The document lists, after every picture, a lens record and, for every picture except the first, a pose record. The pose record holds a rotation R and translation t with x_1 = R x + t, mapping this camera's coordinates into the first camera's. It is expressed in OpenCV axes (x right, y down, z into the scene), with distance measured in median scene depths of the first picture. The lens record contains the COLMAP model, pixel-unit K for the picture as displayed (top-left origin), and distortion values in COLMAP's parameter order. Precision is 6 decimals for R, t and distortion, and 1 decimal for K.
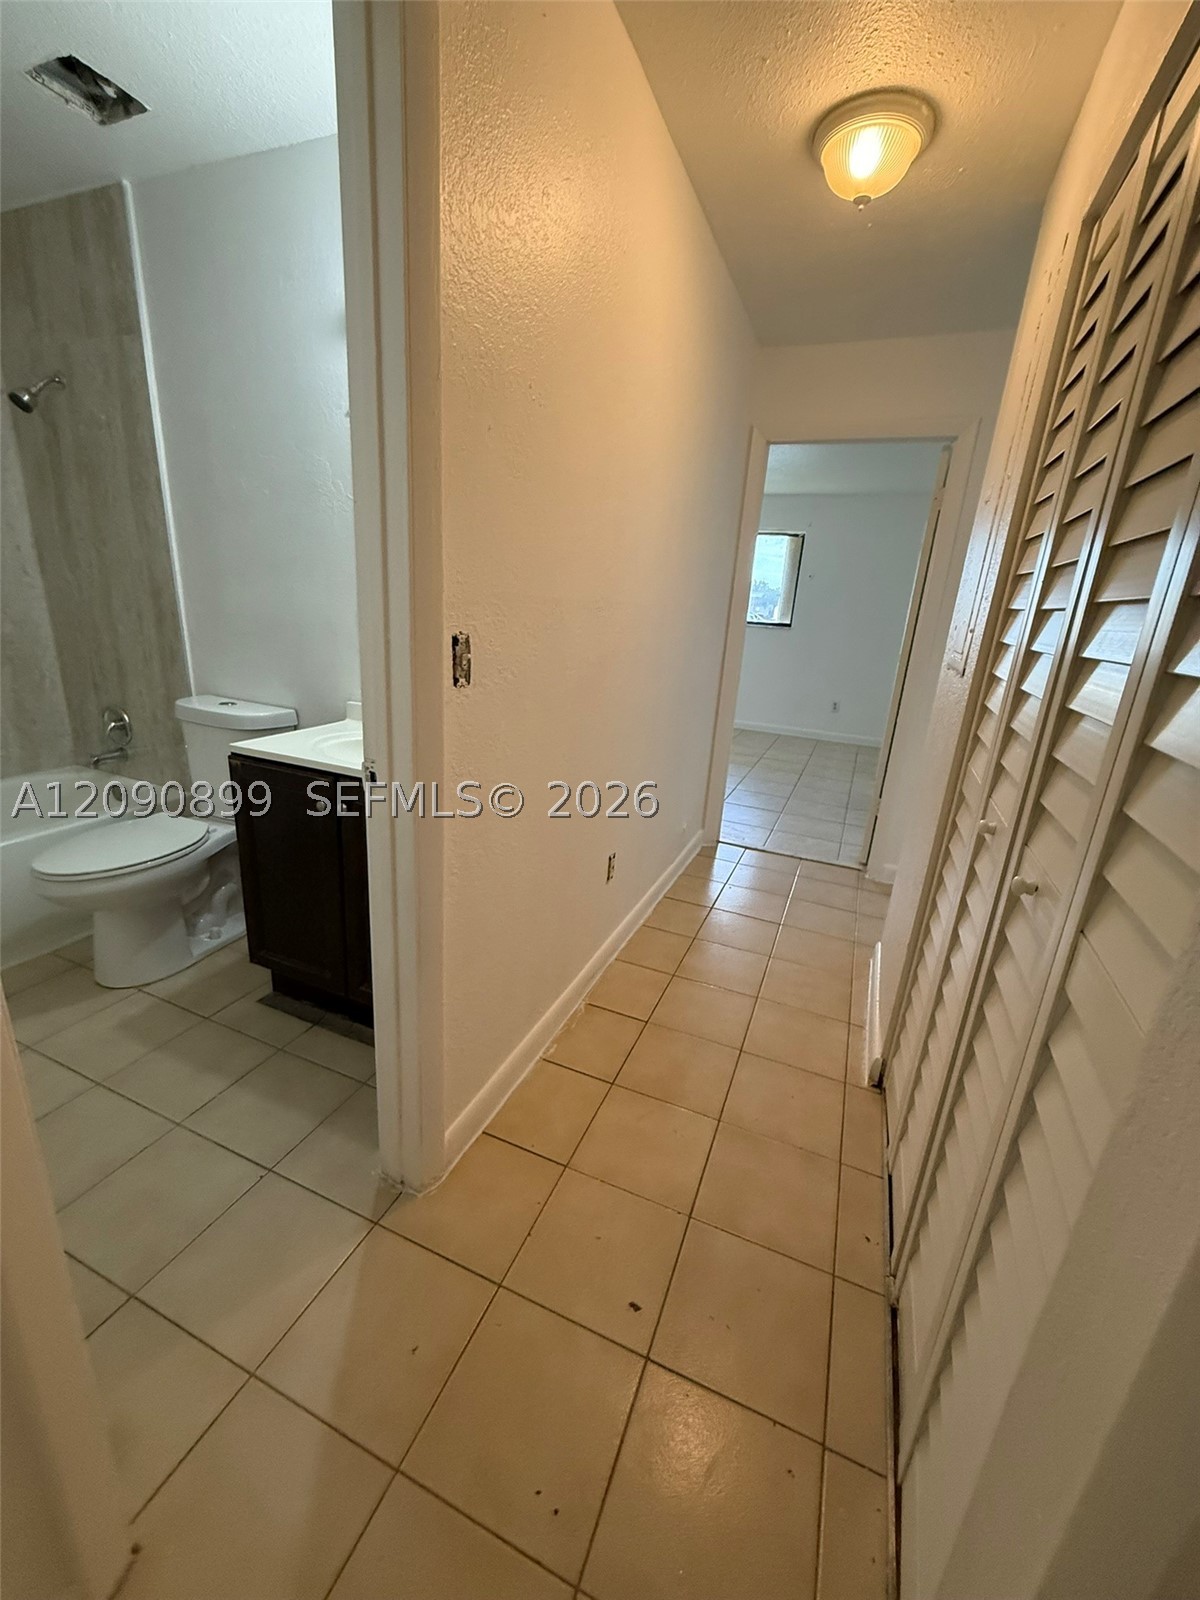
lens RADIAL K [[639.6, 0, 607.8], [0, 639.6, 802.9], [0, 0, 1]] dist [-0.003014, -0.000207]
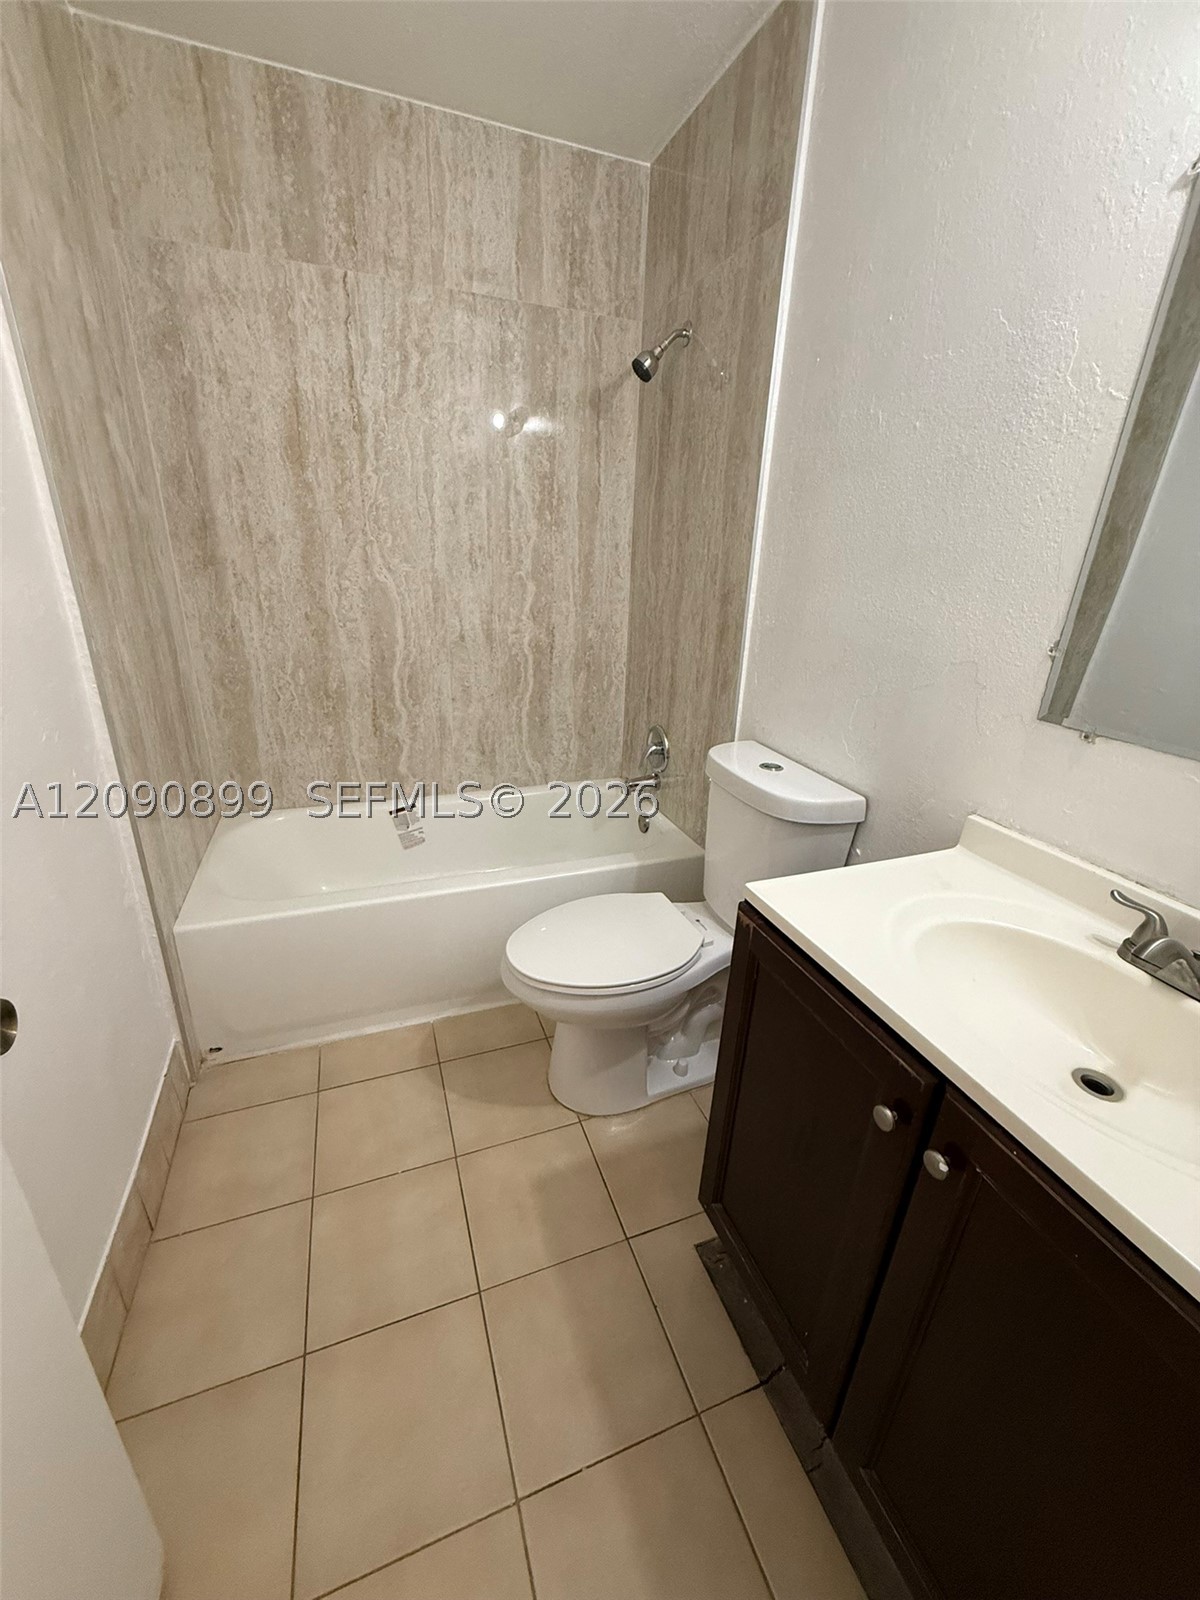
lens RADIAL K [[639.6, 0, 601.8], [0, 639.6, 802.2], [0, 0, 1]] dist [-0.003014, -0.000207]
pose [[0.682420, 0.226134, -0.695102, -0.234494], [-0.210525, 0.971453, 0.109354, -0.150579], [0.699987, 0.071711, 0.710546, 0.389388]]
